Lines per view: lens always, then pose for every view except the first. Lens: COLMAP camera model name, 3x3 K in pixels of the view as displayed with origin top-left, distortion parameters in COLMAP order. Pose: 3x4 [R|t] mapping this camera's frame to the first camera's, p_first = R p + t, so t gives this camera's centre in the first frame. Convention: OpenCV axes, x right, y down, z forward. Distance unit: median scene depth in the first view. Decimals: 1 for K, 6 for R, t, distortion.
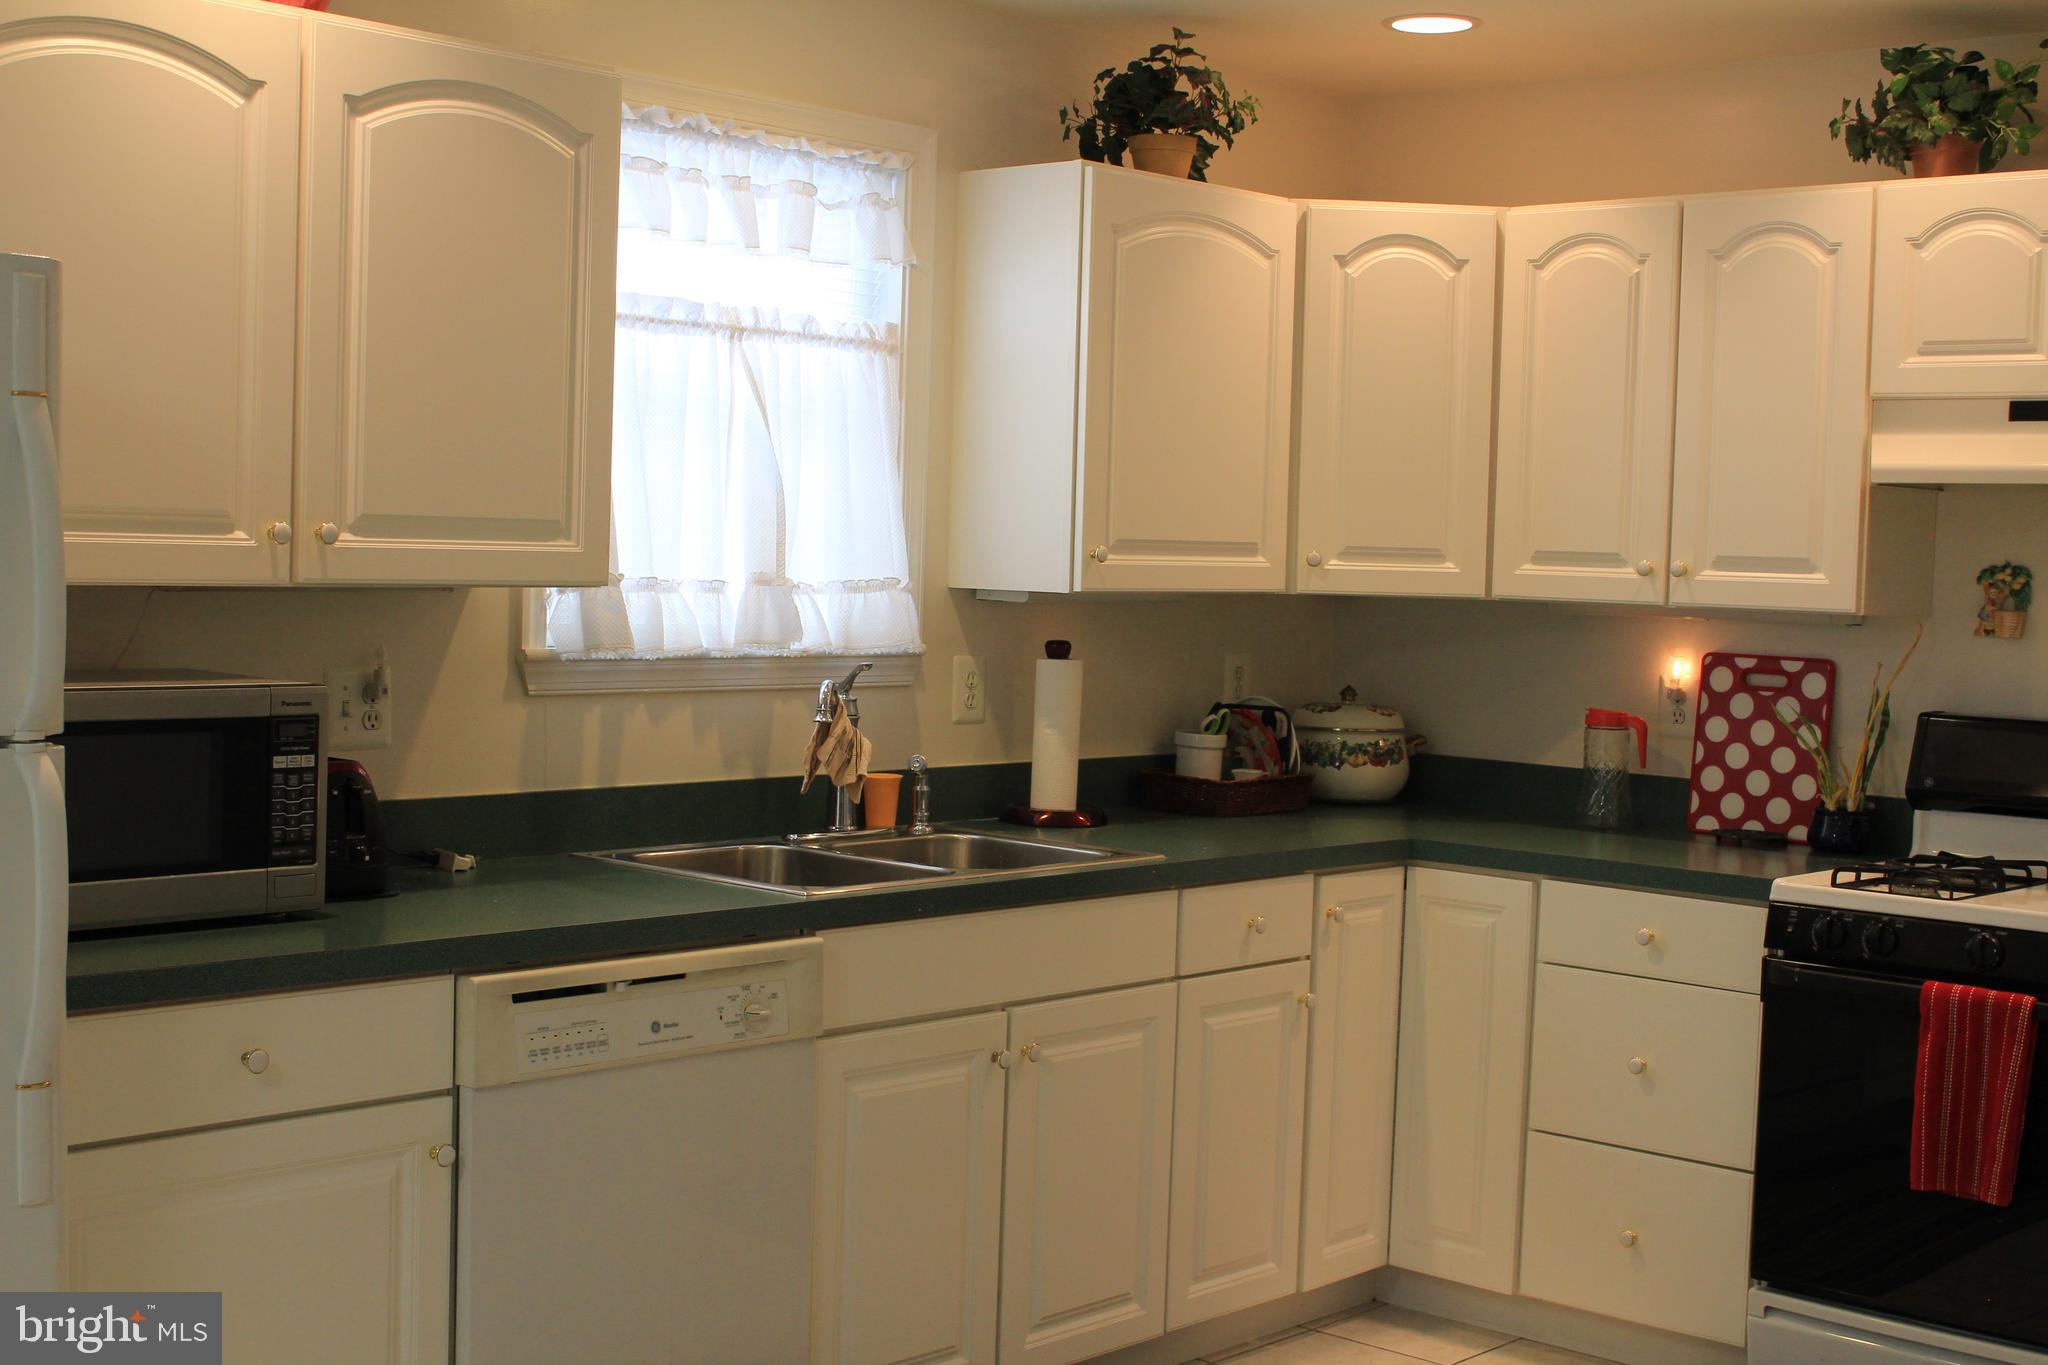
lens RADIAL K [[2659.8, 0, 1024.0], [0, 2659.8, 682.5], [0, 0, 1]] dist [-0.105139, 0.249457]
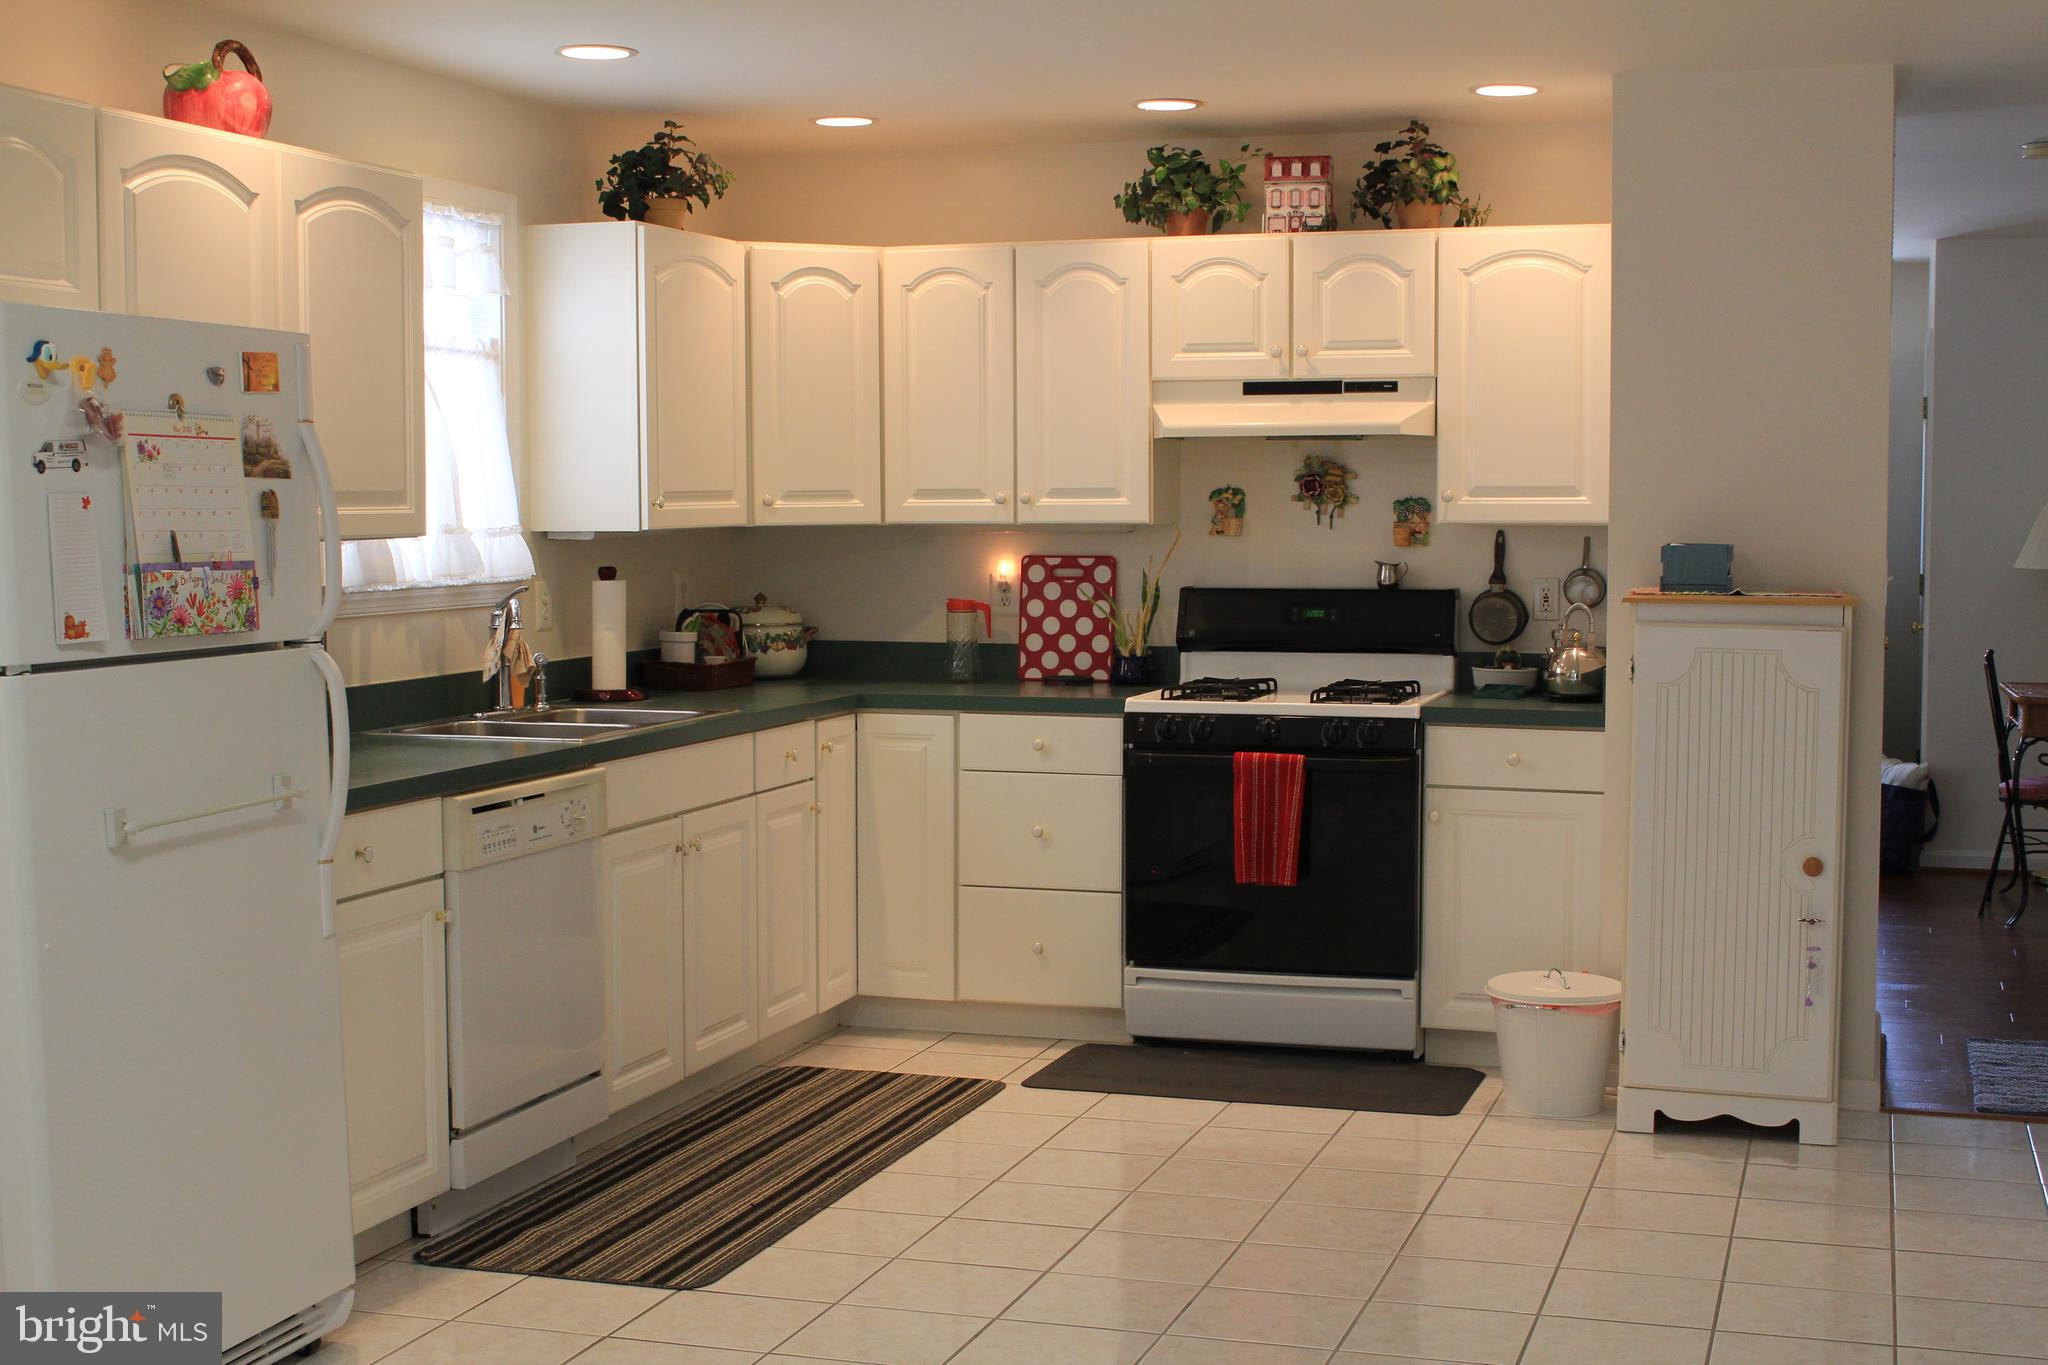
lens RADIAL K [[2659.8, 0, 1024.0], [0, 2659.8, 682.5], [0, 0, 1]] dist [-0.105139, 0.249457]
pose [[0.910603, -0.062532, 0.408524, -0.368154], [0.052858, 0.997991, 0.034941, 0.007676], [-0.409888, -0.010224, 0.912078, -0.351541]]
